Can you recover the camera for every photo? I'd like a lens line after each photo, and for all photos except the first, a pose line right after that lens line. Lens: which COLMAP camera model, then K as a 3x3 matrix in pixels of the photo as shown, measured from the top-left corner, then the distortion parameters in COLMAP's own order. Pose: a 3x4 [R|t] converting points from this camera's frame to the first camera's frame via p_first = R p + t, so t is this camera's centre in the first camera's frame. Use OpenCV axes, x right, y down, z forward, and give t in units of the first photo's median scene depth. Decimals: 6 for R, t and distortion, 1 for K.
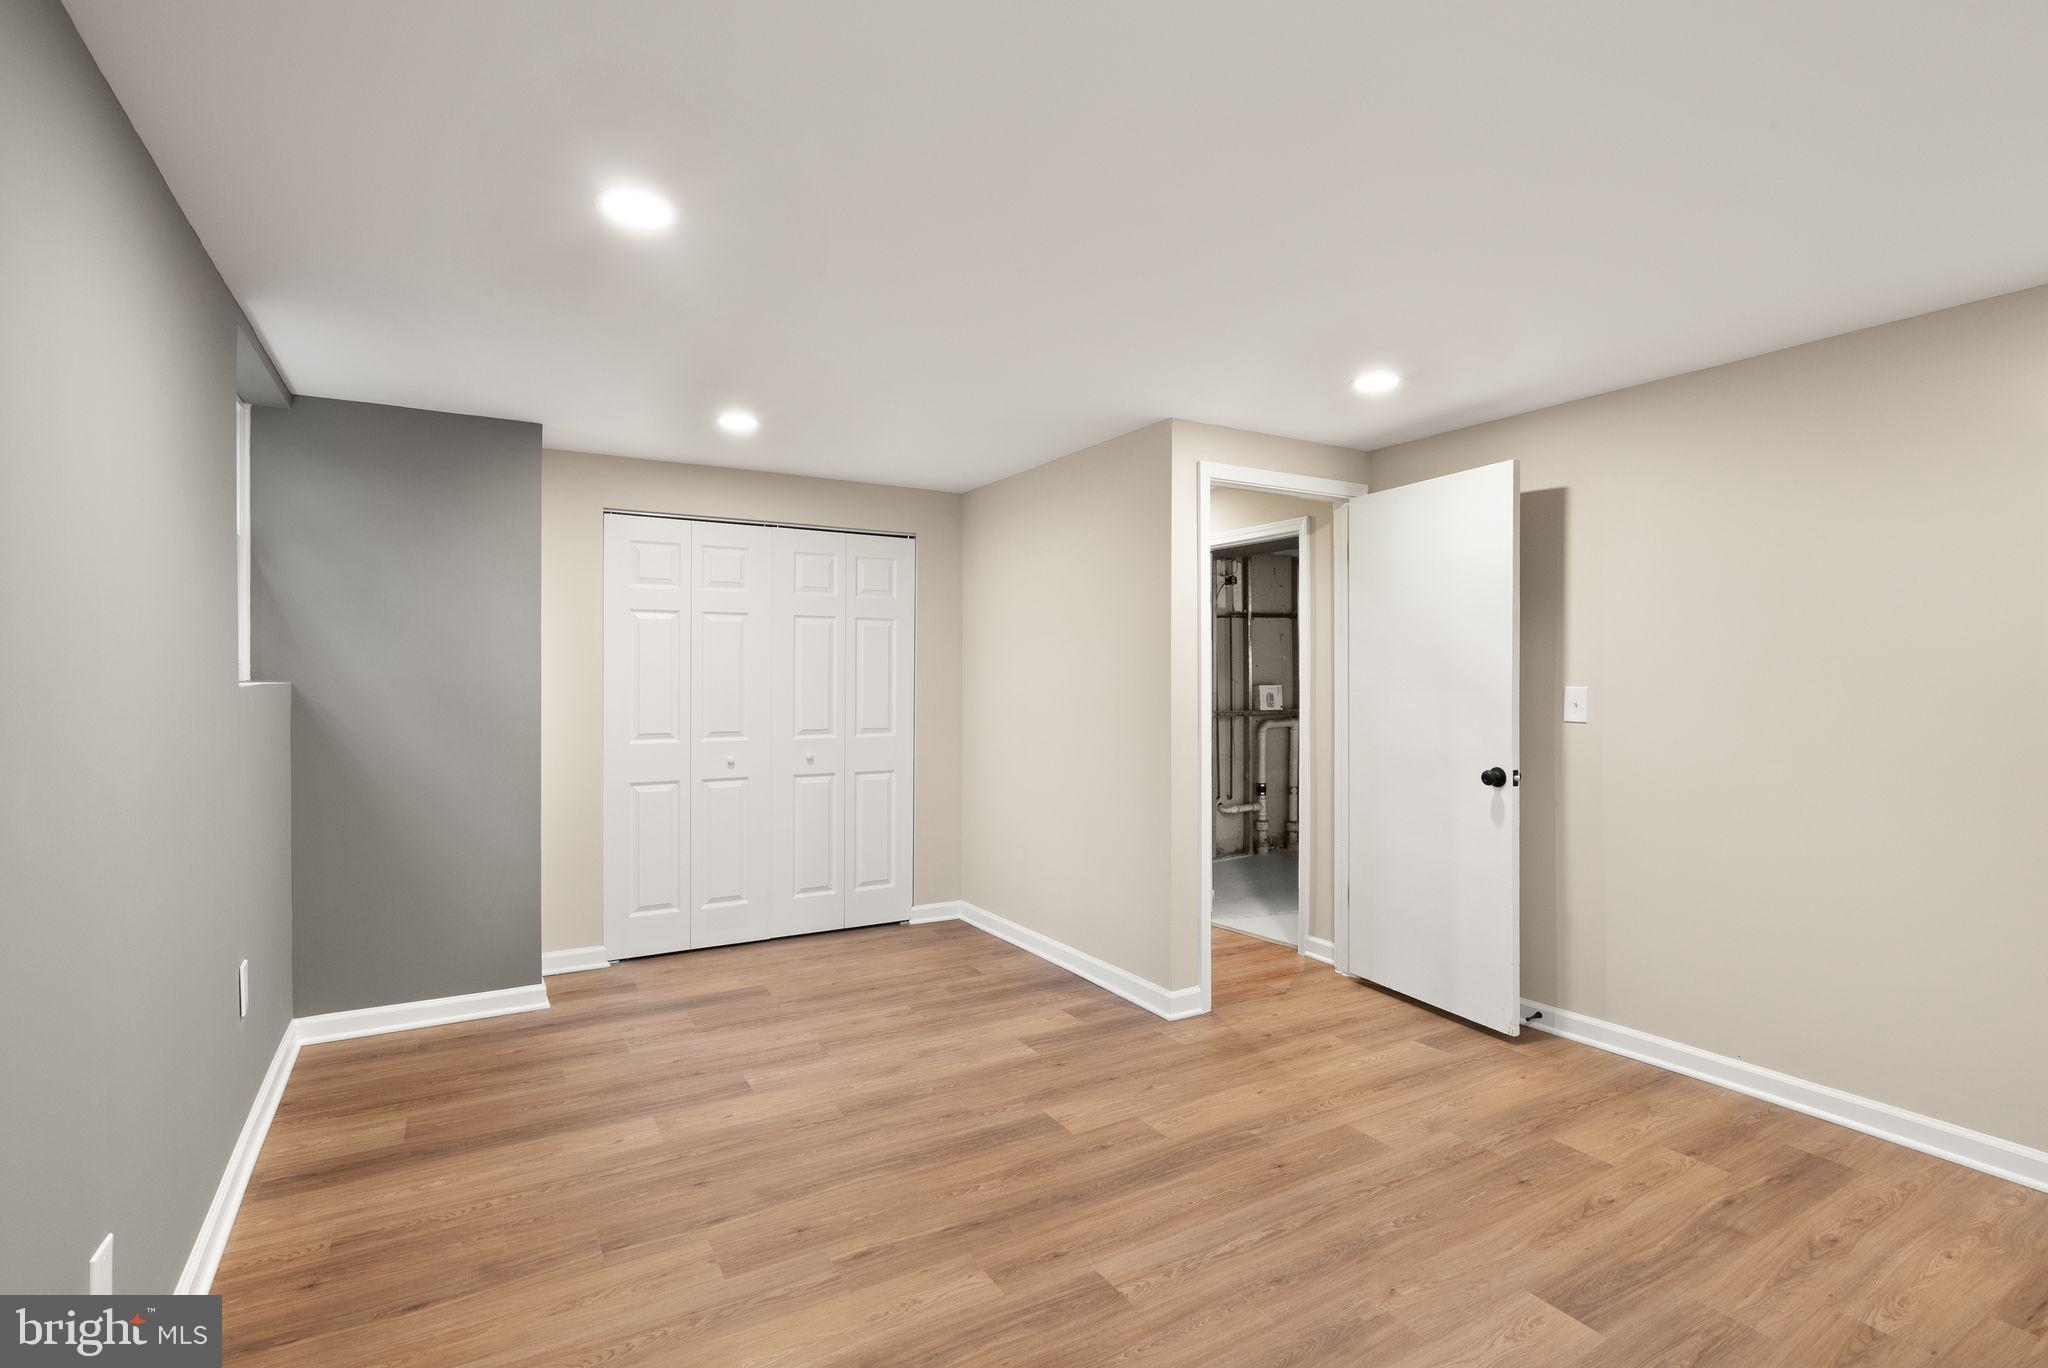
lens RADIAL K [[965.7, 0, 1028.7], [0, 965.7, 679.7], [0, 0, 1]] dist [-0.000202, 0.000784]
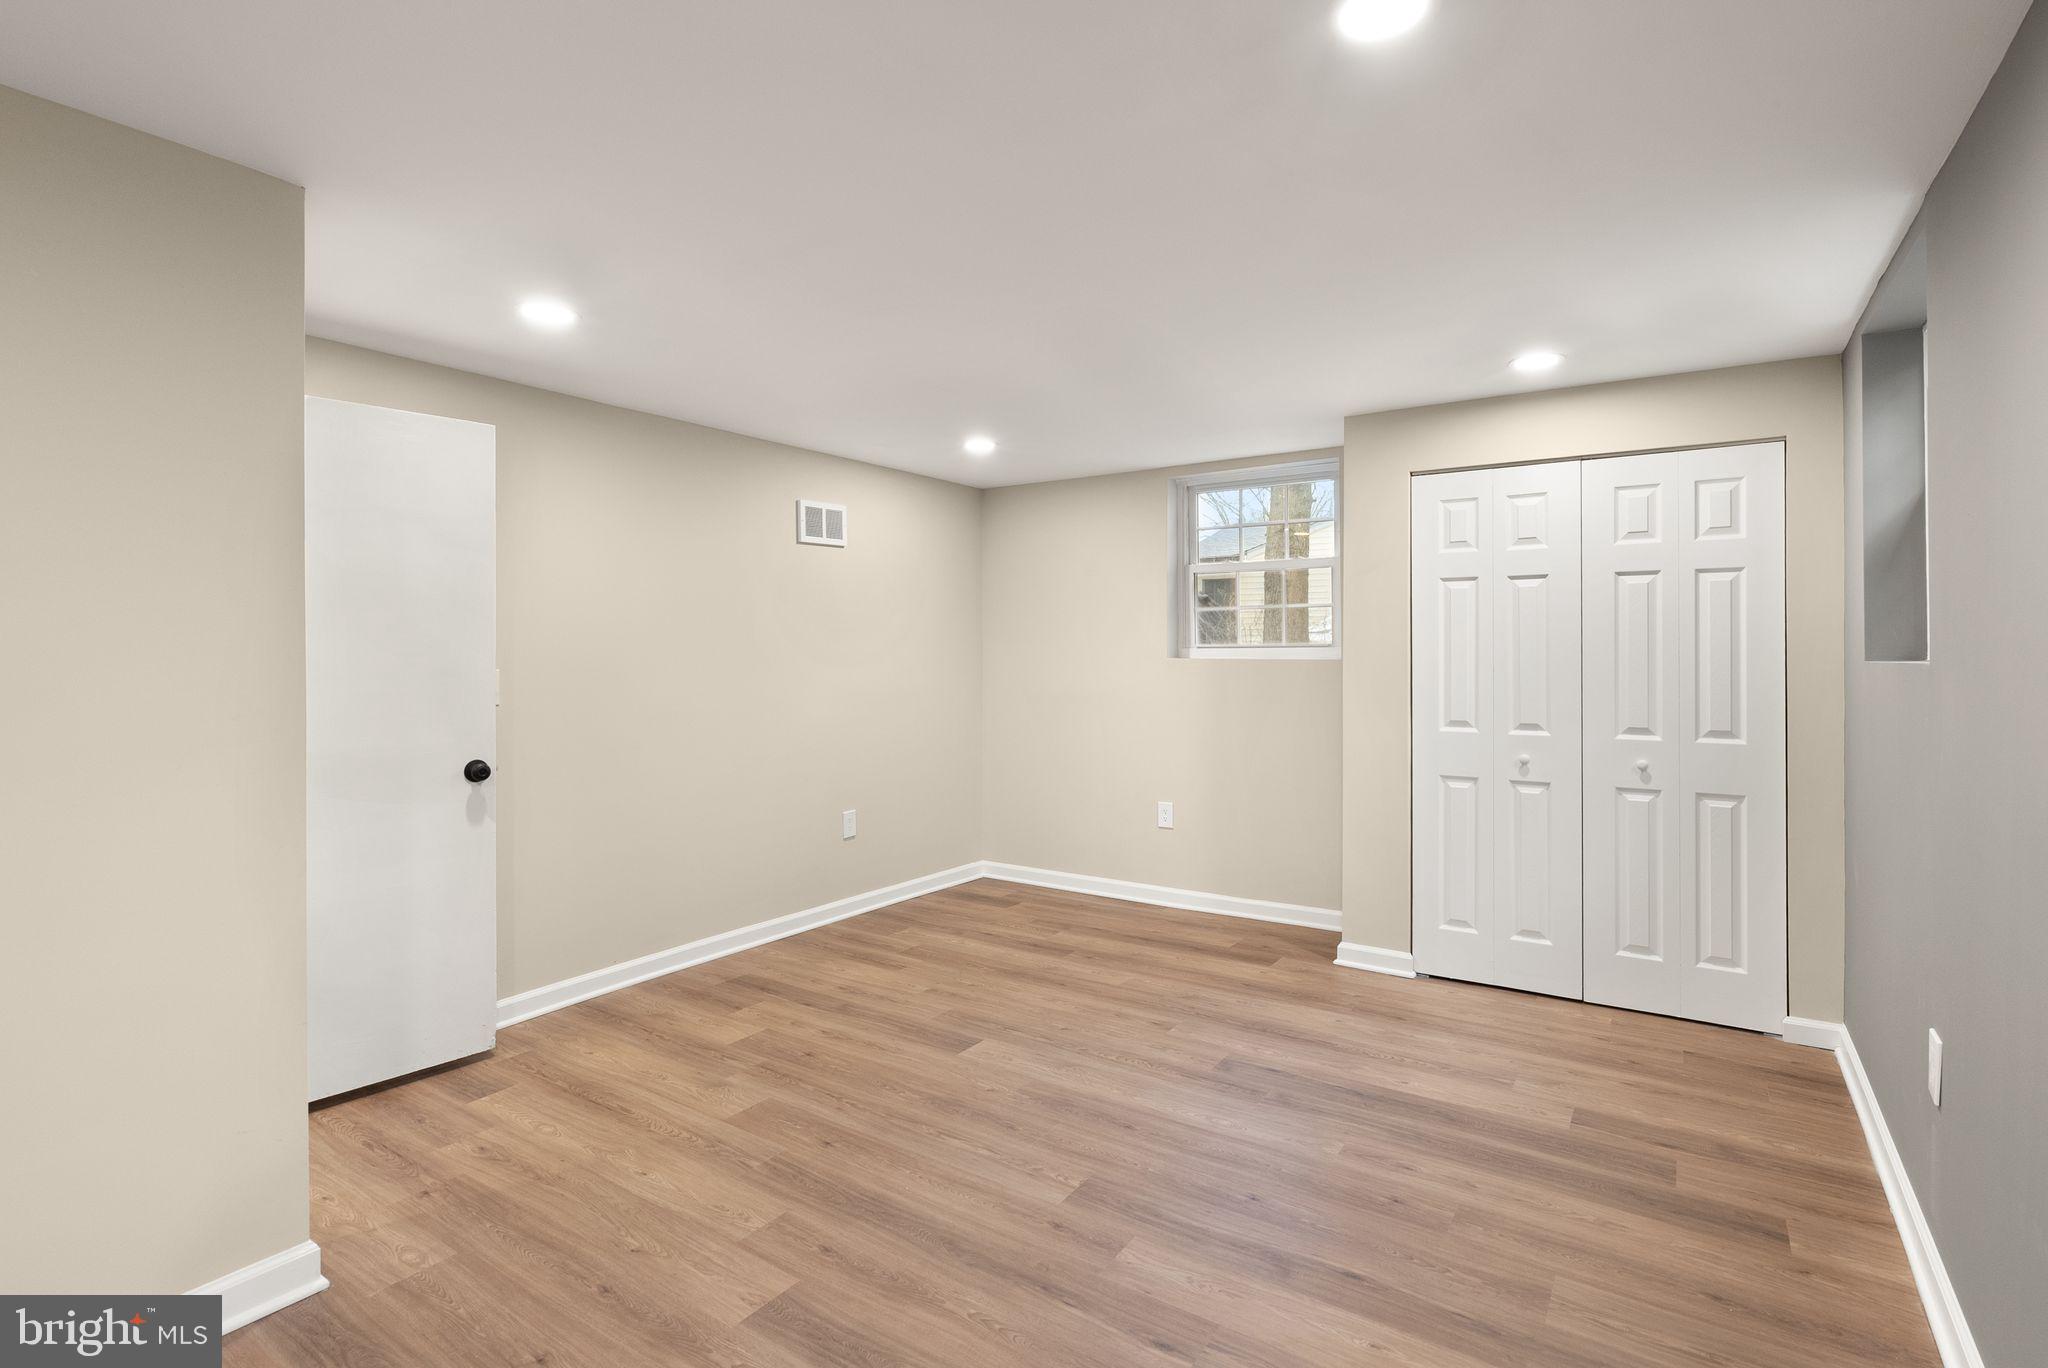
lens RADIAL K [[956.1, 0, 1057.3], [0, 956.1, 649.1], [0, 0, 1]] dist [-0.005338, 0.000177]
pose [[-0.441736, 0.004469, 0.897134, -0.649760], [0.005818, 0.999981, -0.002116, -0.008957], [-0.897126, 0.004285, -0.441753, 1.067421]]
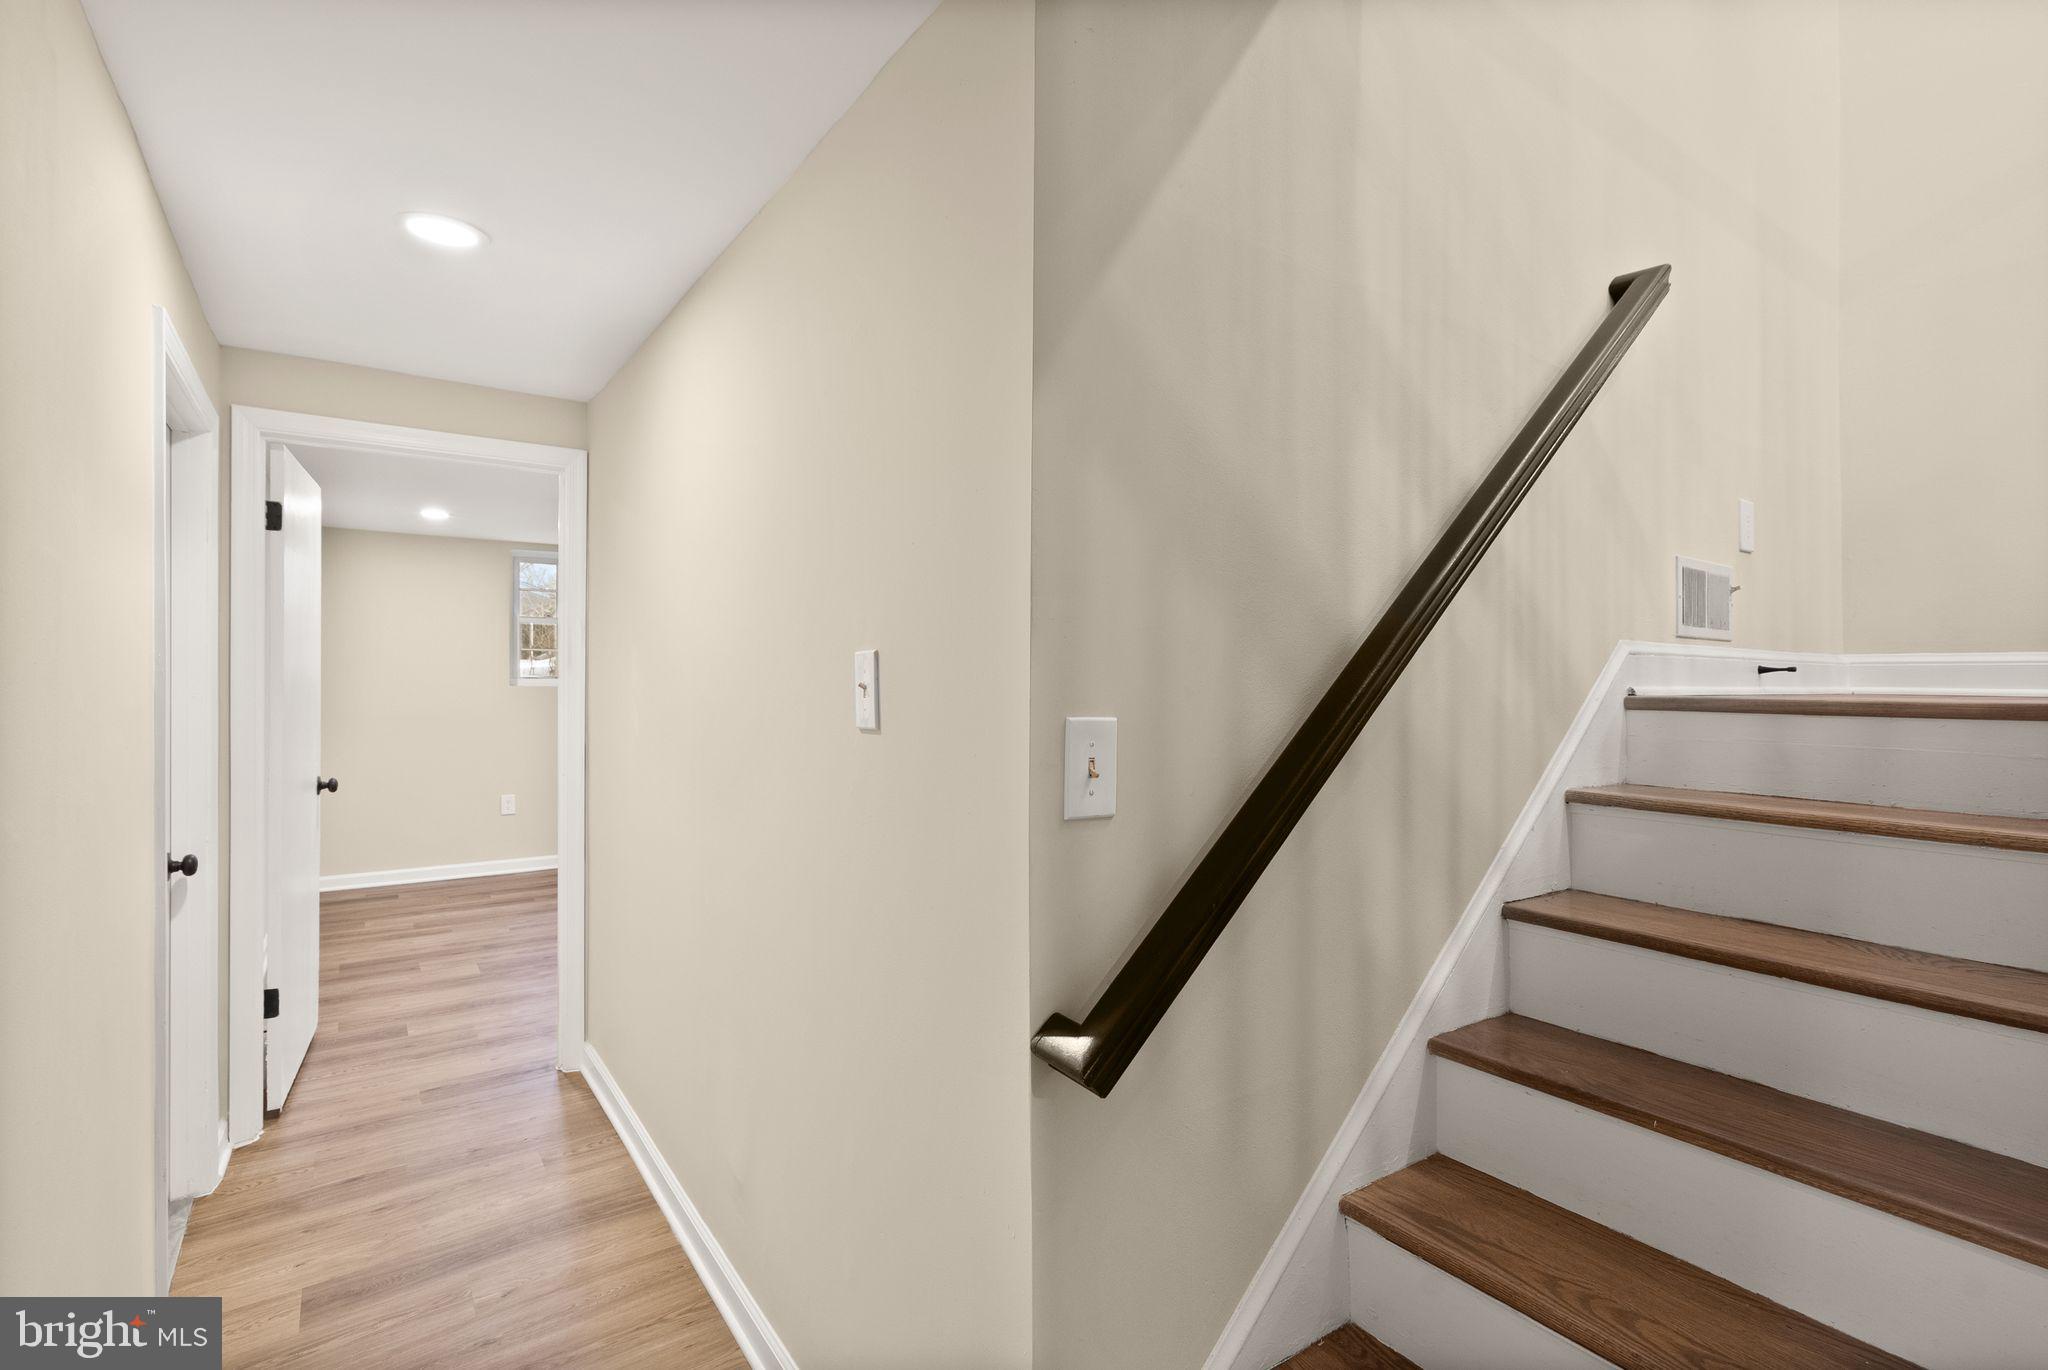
lens RADIAL K [[936.4, 0, 1019.2], [0, 936.4, 681.2], [0, 0, 1]] dist [-0.001487, 0.000644]
pose [[-0.997436, -0.003471, -0.071480, -0.225953], [-0.004067, 0.999958, 0.008191, -0.026567], [0.071449, 0.008461, -0.997408, 2.425925]]
